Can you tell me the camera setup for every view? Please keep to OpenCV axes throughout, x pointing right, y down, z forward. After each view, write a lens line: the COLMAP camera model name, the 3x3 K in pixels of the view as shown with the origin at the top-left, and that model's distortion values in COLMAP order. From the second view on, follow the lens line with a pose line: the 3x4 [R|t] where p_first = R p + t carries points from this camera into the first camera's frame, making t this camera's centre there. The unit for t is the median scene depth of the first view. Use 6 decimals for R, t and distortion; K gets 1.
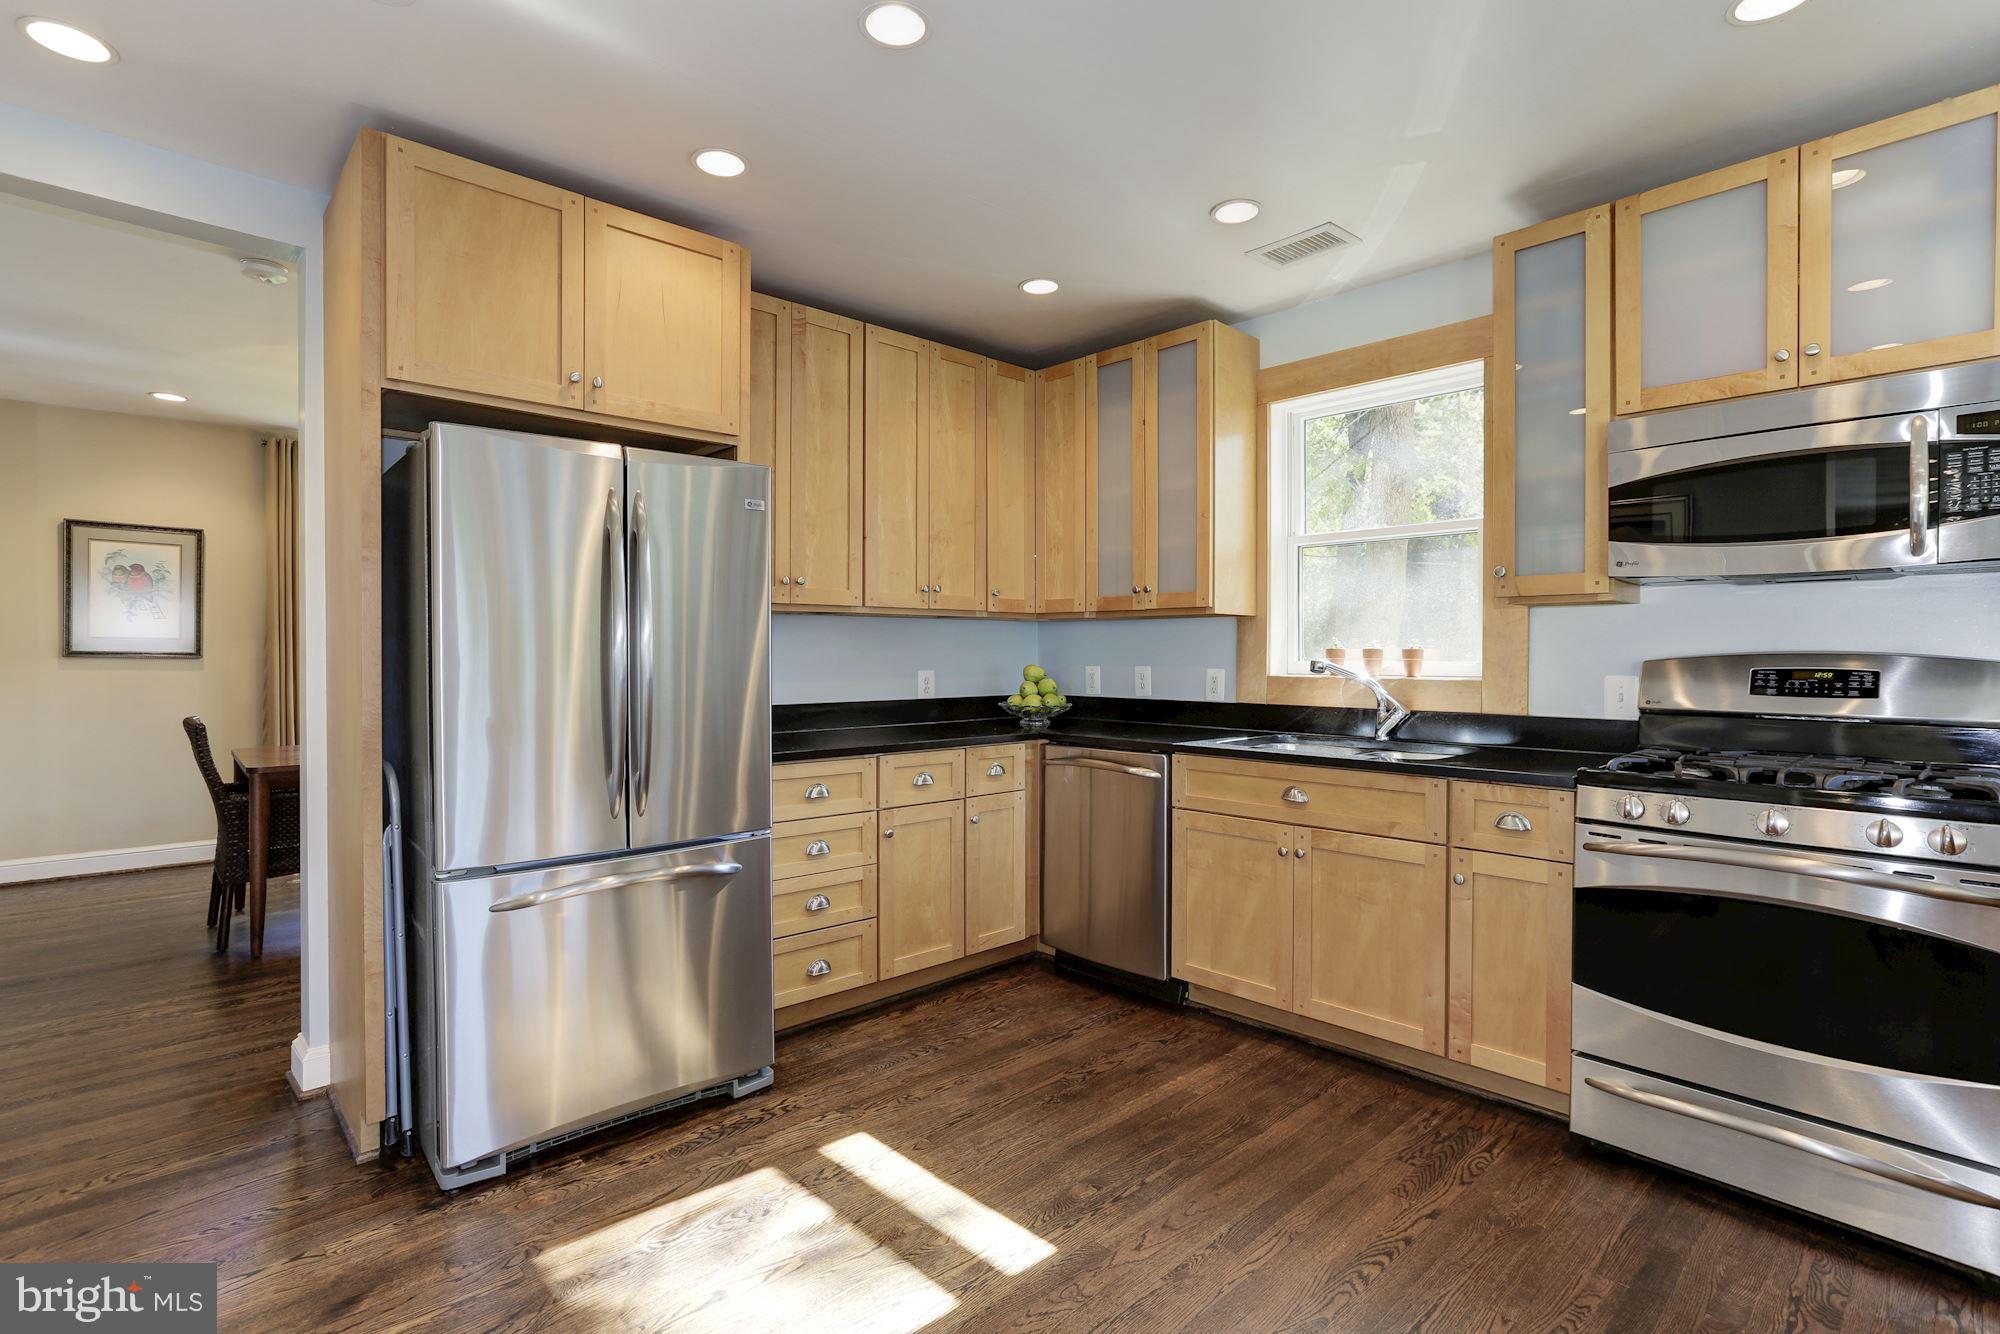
lens RADIAL K [[967.1, 0, 980.0], [0, 967.1, 658.0], [0, 0, 1]] dist [-0.038925, 0.034647]
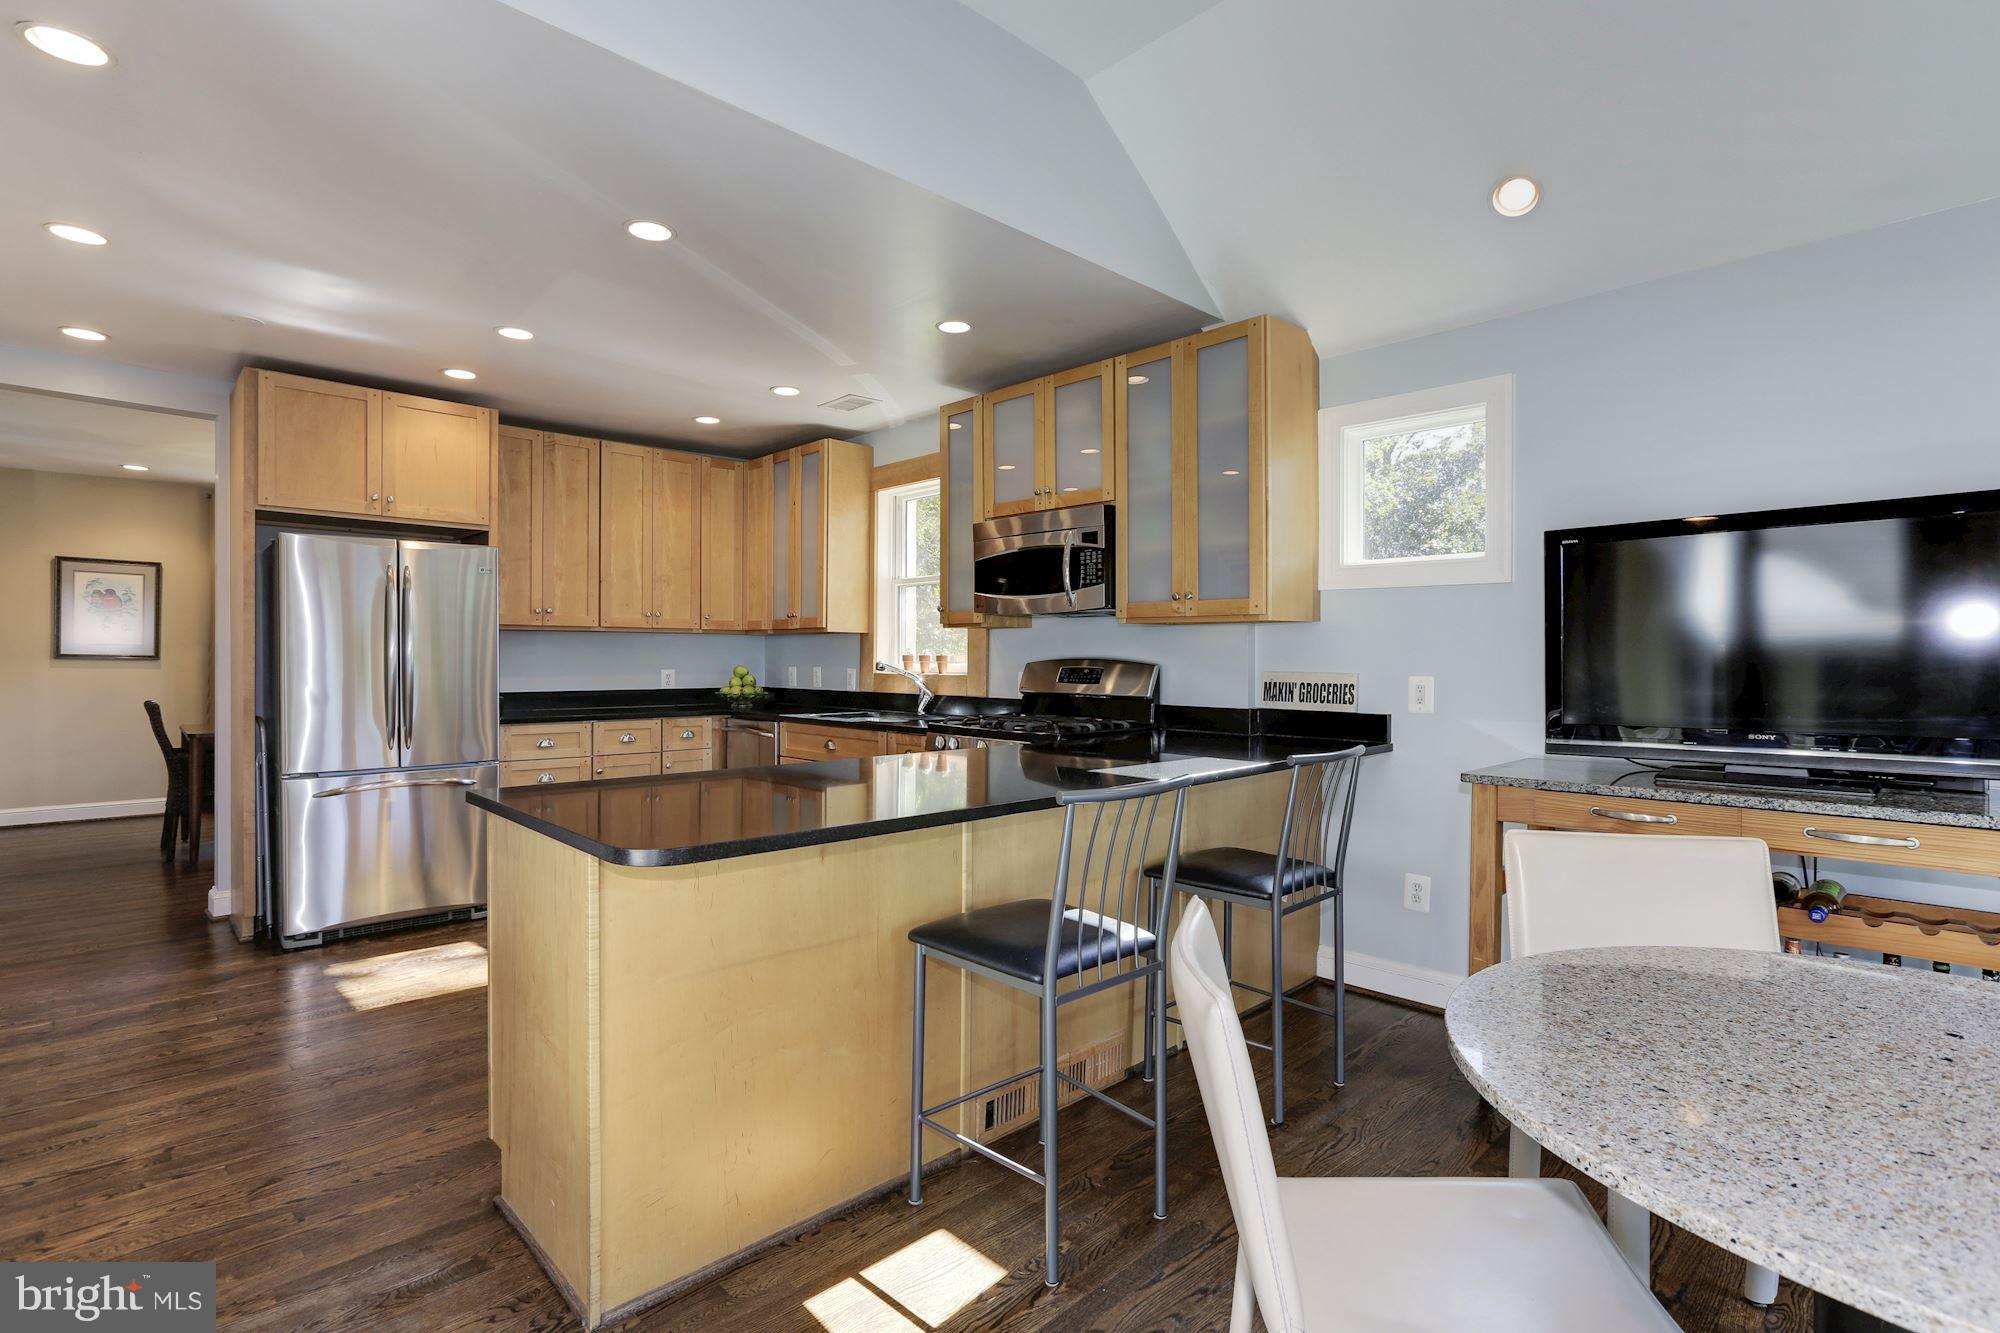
lens RADIAL K [[965.3, 0, 958.6], [0, 965.3, 659.0], [0, 0, 1]] dist [-0.022262, 0.032524]
pose [[0.999991, 0.002503, 0.003489, 0.513757], [-0.002487, 0.999986, -0.004689, 0.004266], [-0.003501, 0.004680, 0.999983, -0.606847]]
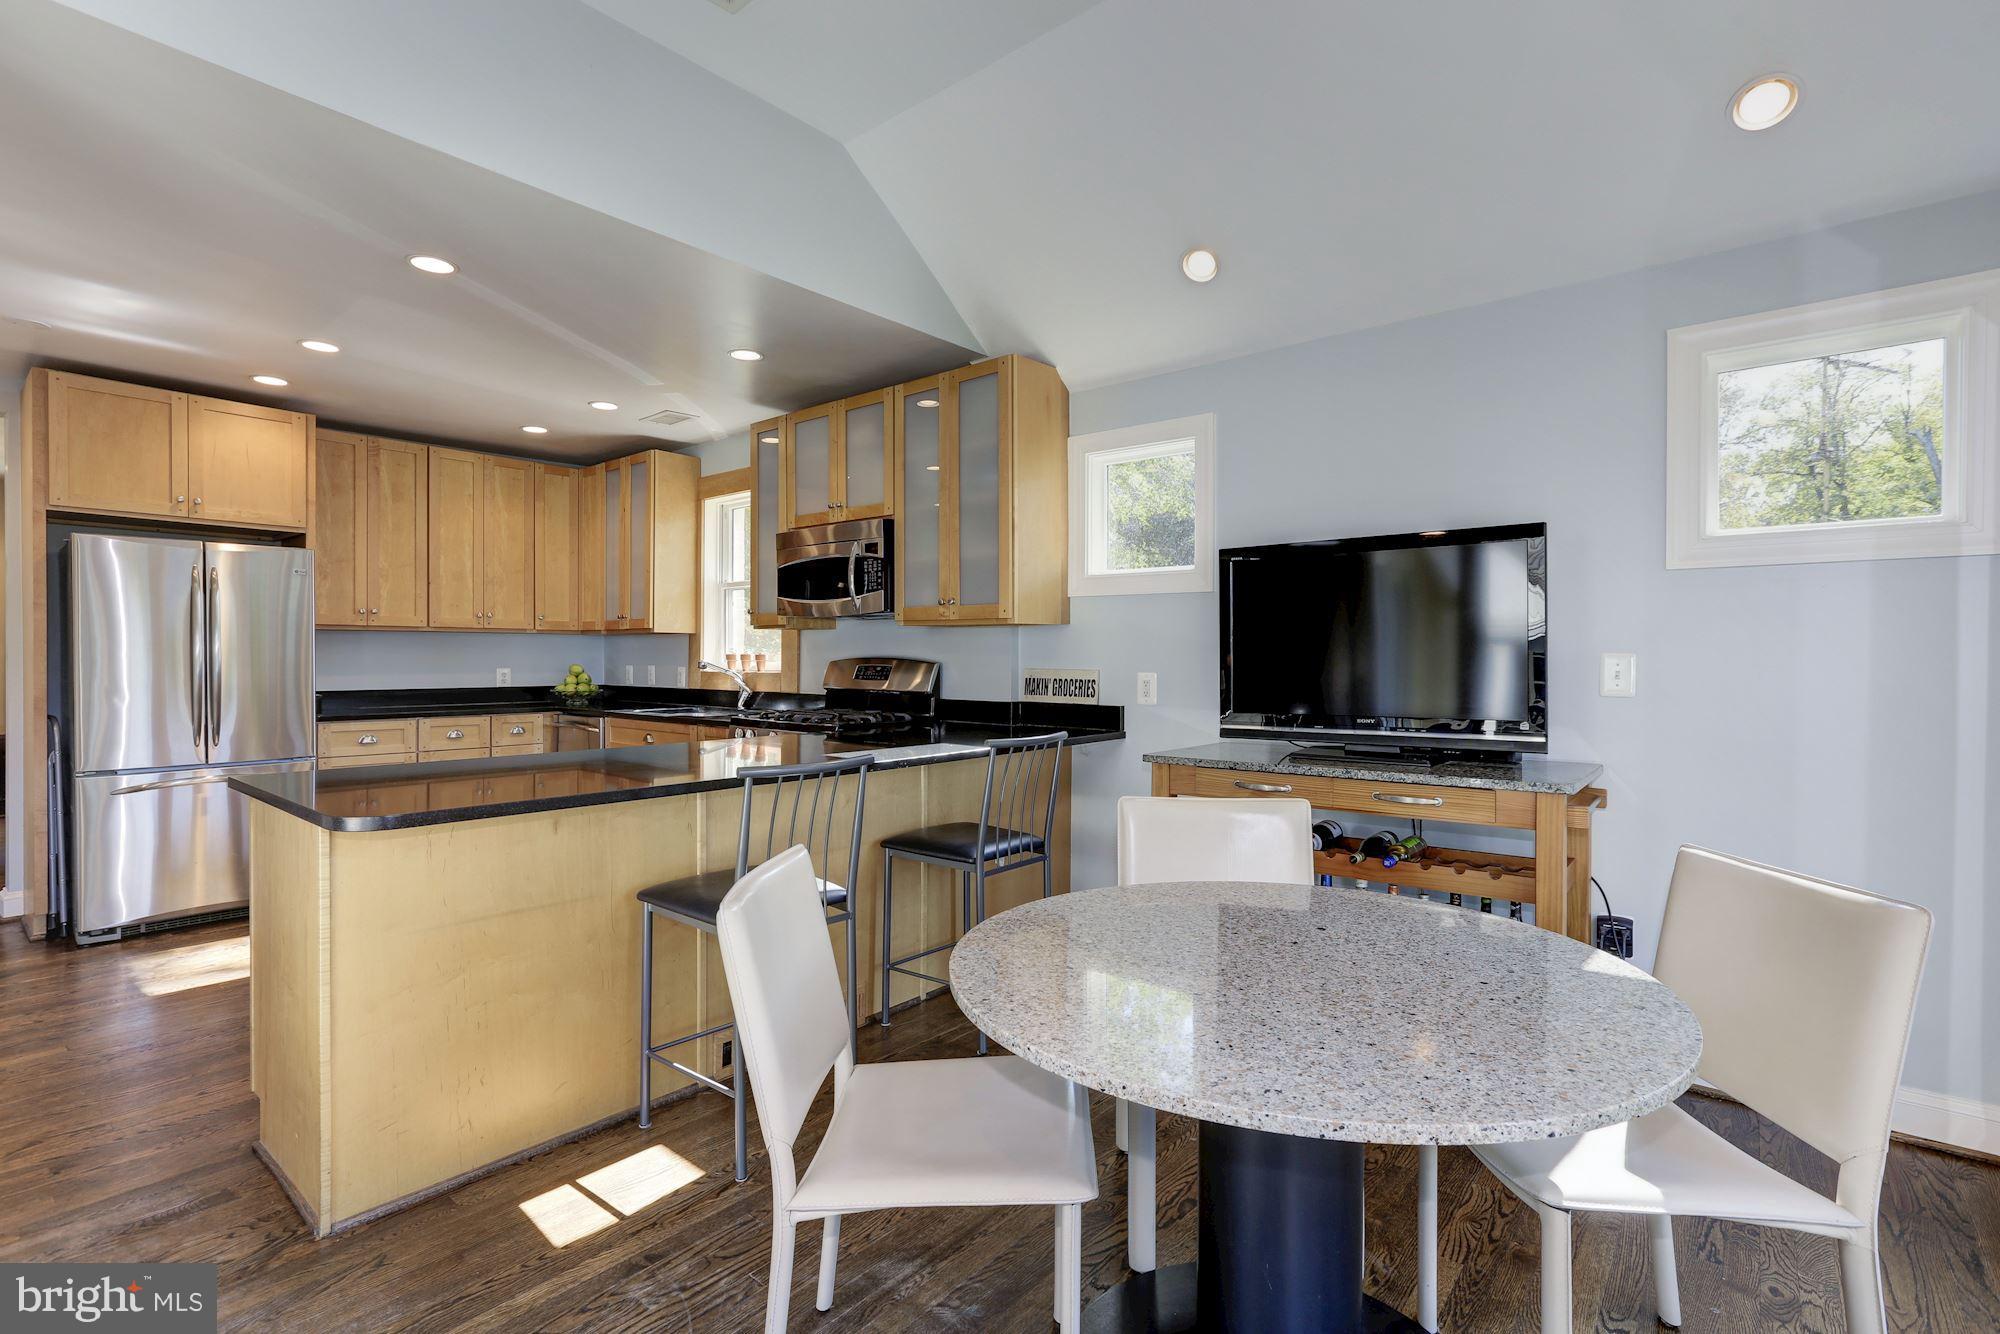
lens RADIAL K [[953.2, 0, 942.7], [0, 953.2, 661.0], [0, 0, 1]] dist [-0.000443, 0.019756]
pose [[0.995401, 0.001413, 0.095783, 0.658590], [-0.001284, 0.999998, -0.001407, 0.004464], [-0.095785, 0.001277, 0.995401, -0.732278]]
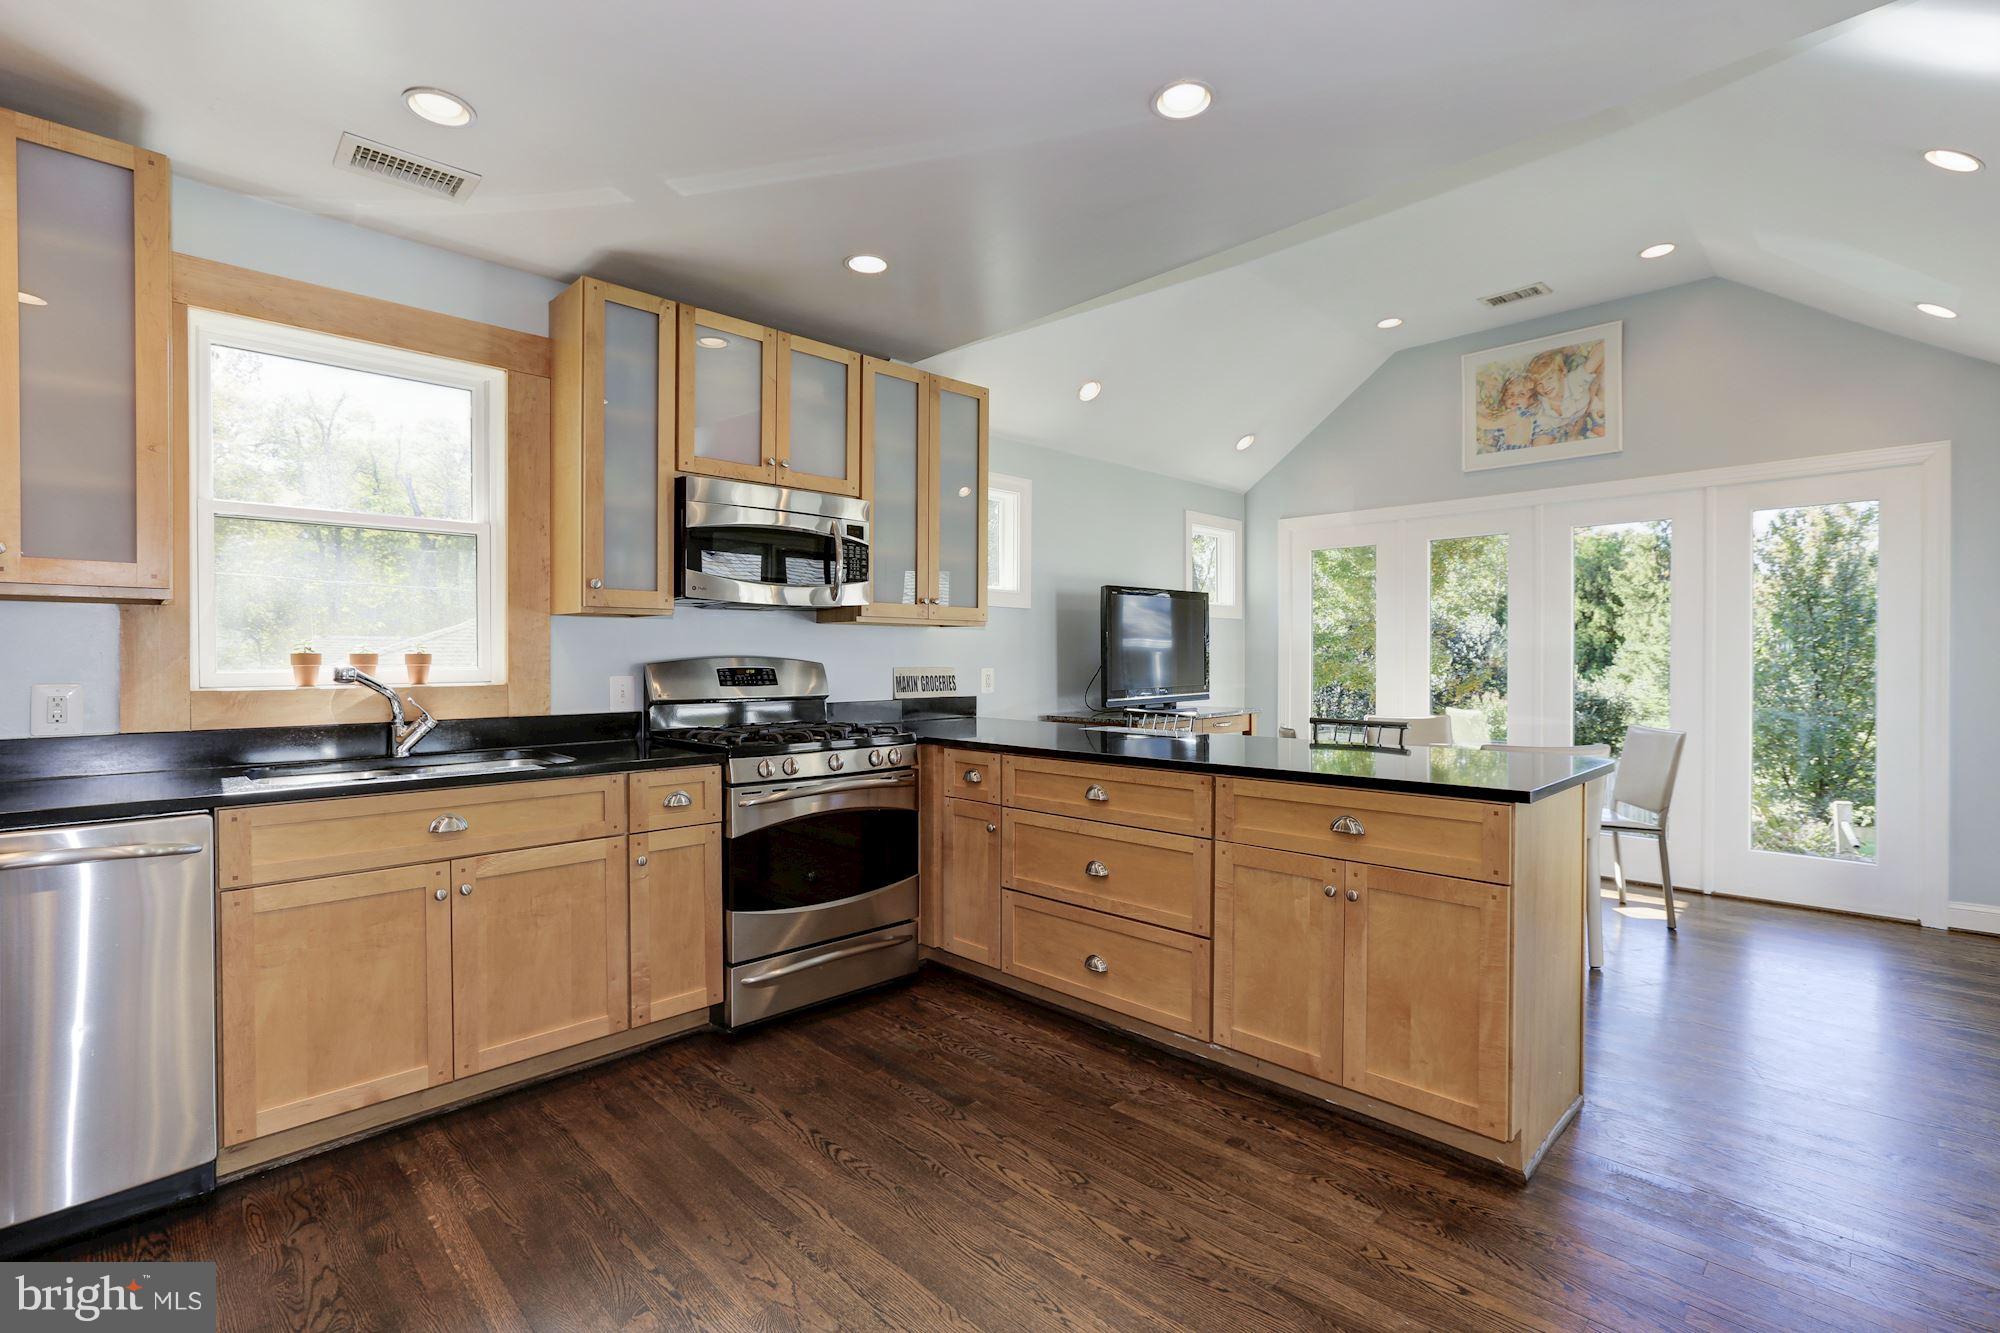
lens RADIAL K [[933.7, 0, 1000.0], [0, 933.7, 659.8], [0, 0, 1]] dist [-0.021041, 0.018419]
pose [[-0.046481, -0.004652, 0.998908, -0.498902], [0.008262, 0.999953, 0.005041, -0.003812], [-0.998885, 0.008487, -0.046440, 0.531018]]
